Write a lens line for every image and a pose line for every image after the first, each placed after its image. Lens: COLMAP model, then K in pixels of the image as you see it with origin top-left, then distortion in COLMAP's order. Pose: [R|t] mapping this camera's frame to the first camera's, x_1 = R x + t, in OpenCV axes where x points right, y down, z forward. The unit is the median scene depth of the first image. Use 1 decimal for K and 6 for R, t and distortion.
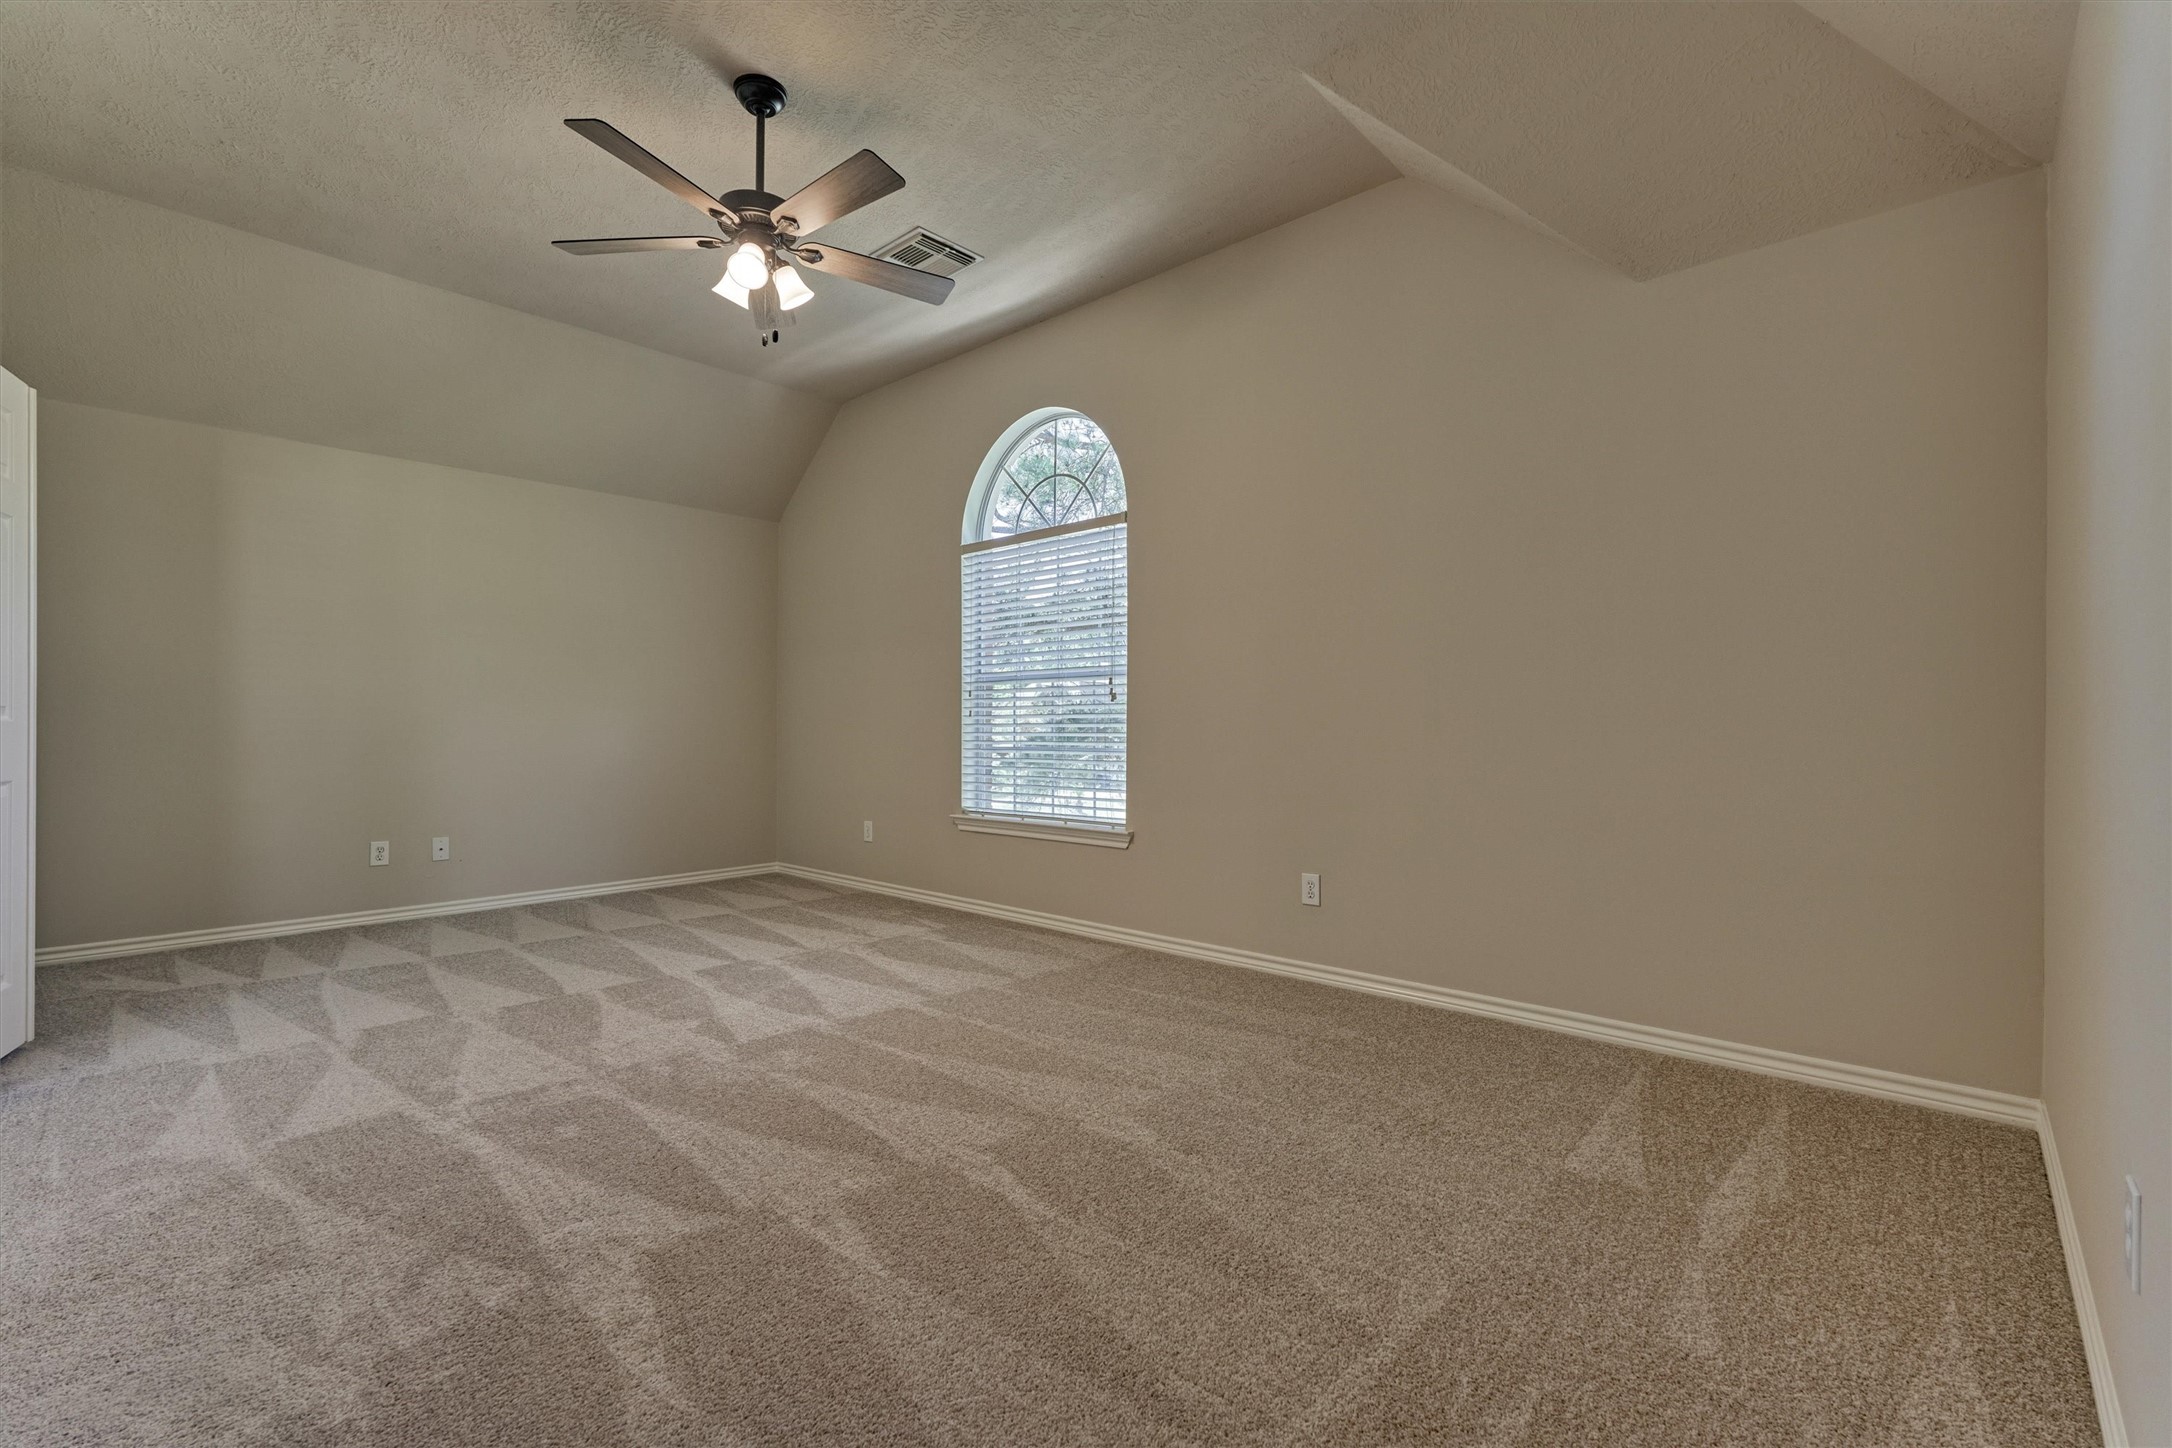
lens RADIAL K [[947.0, 0, 1088.8], [0, 947.0, 724.7], [0, 0, 1]] dist [-0.003483, -0.000193]
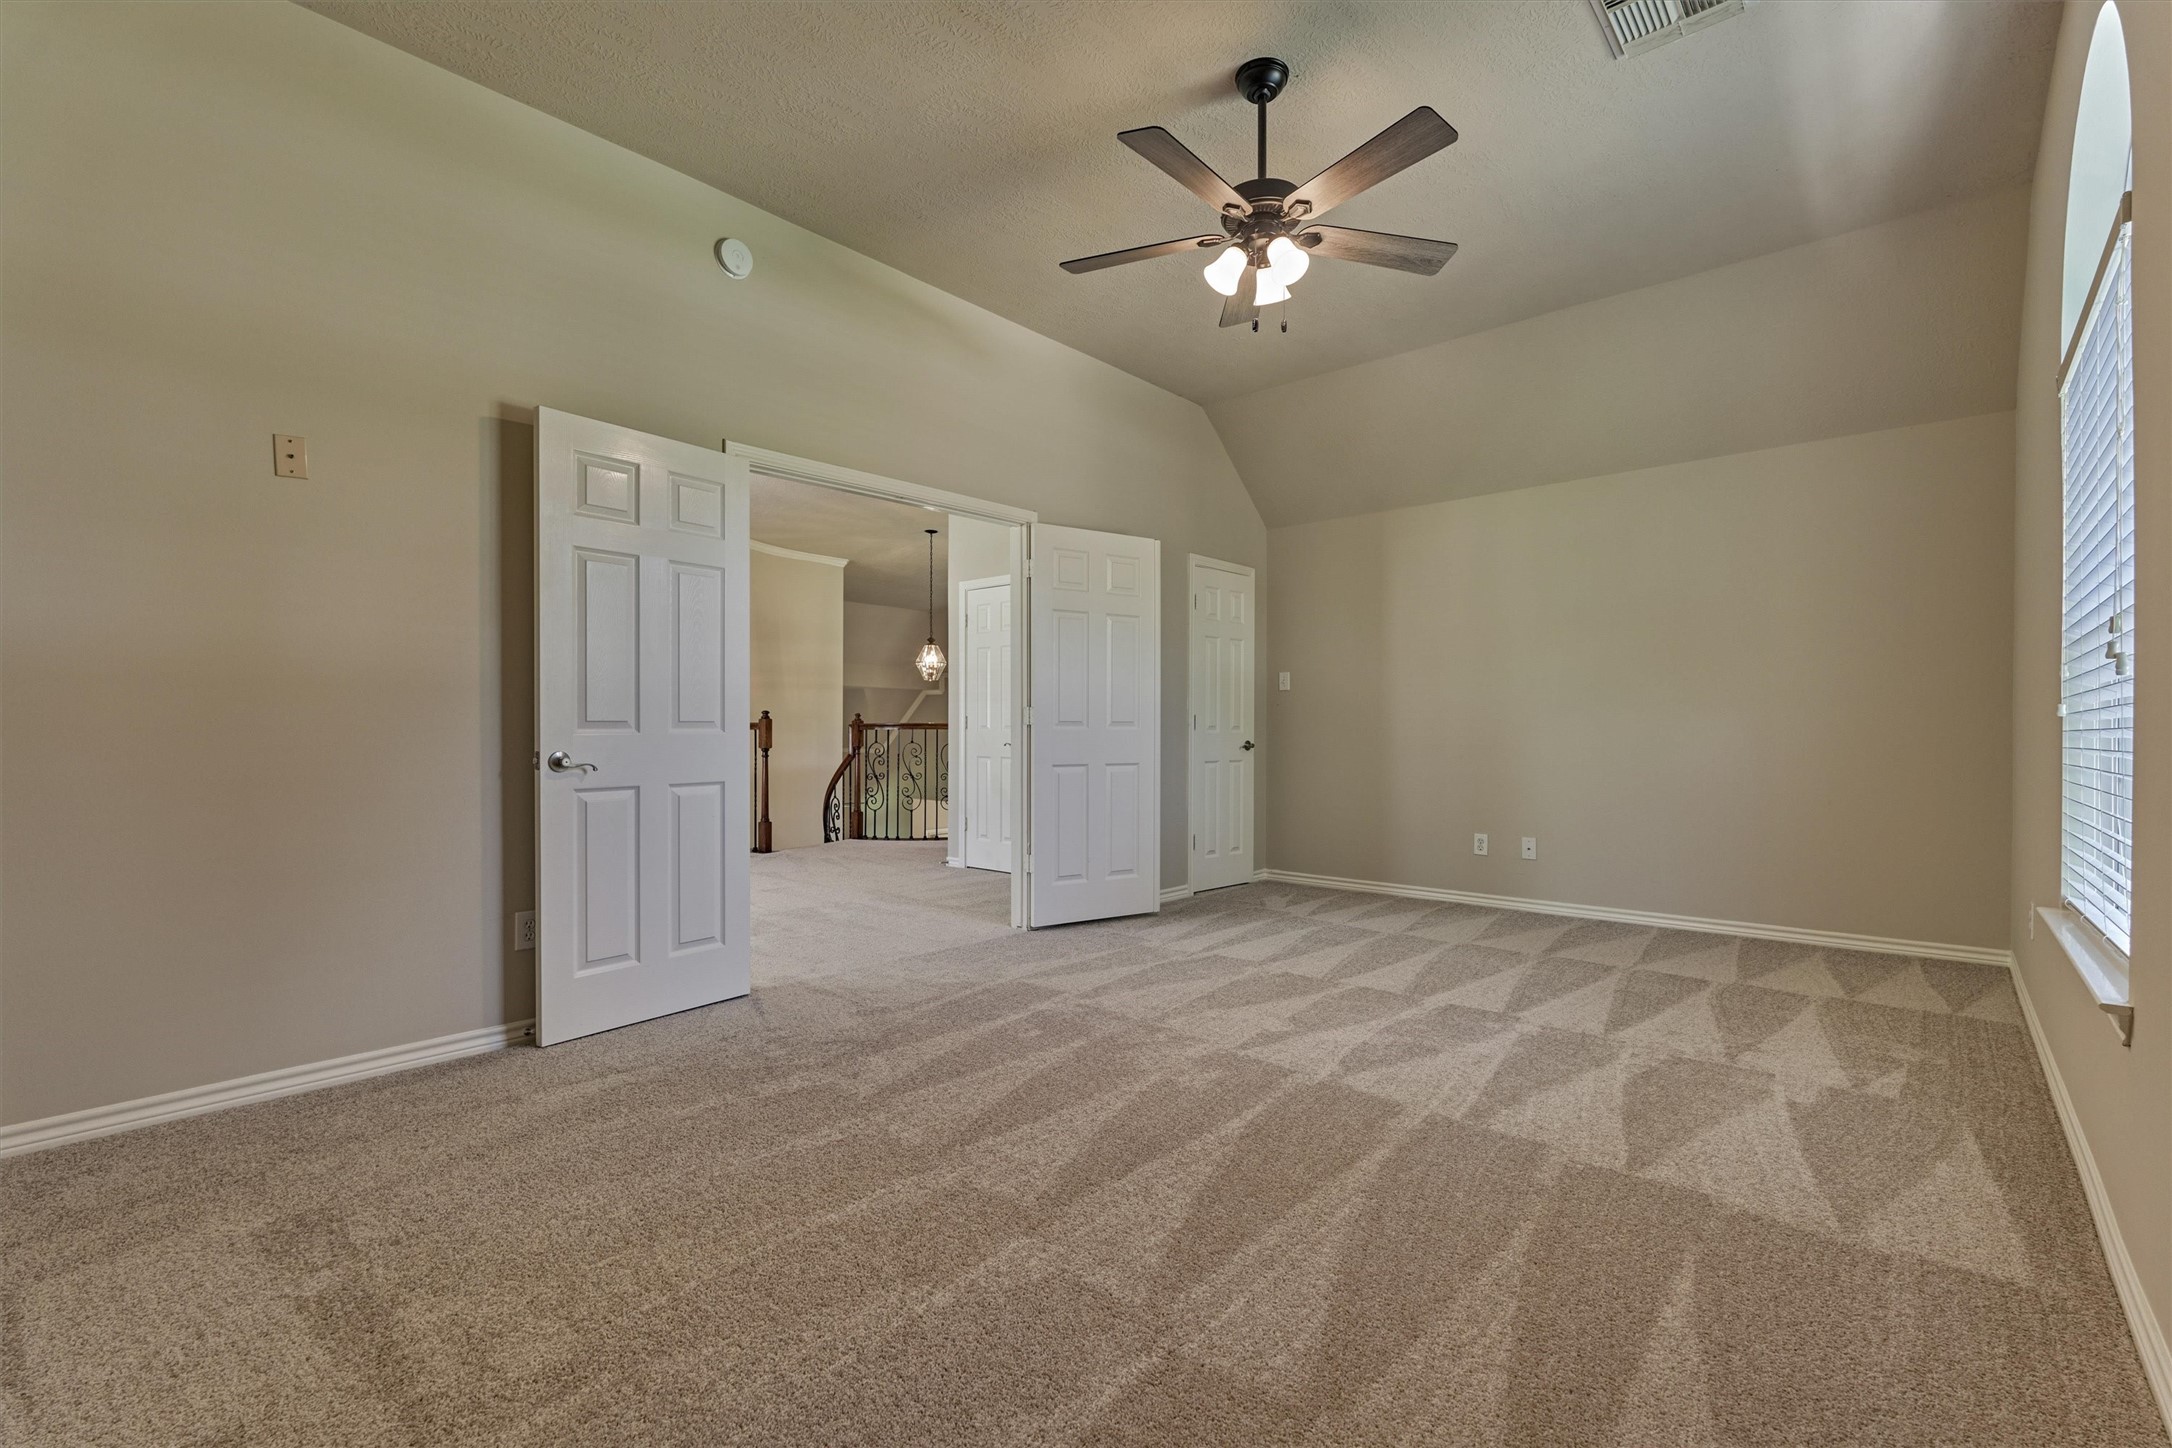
lens RADIAL K [[947.0, 0, 1088.8], [0, 947.0, 724.7], [0, 0, 1]] dist [-0.003483, -0.000193]
pose [[0.026260, -0.005715, -0.999639, 0.486249], [-0.000582, 0.999983, -0.005732, -0.001729], [0.999655, 0.000732, 0.026256, 0.636701]]
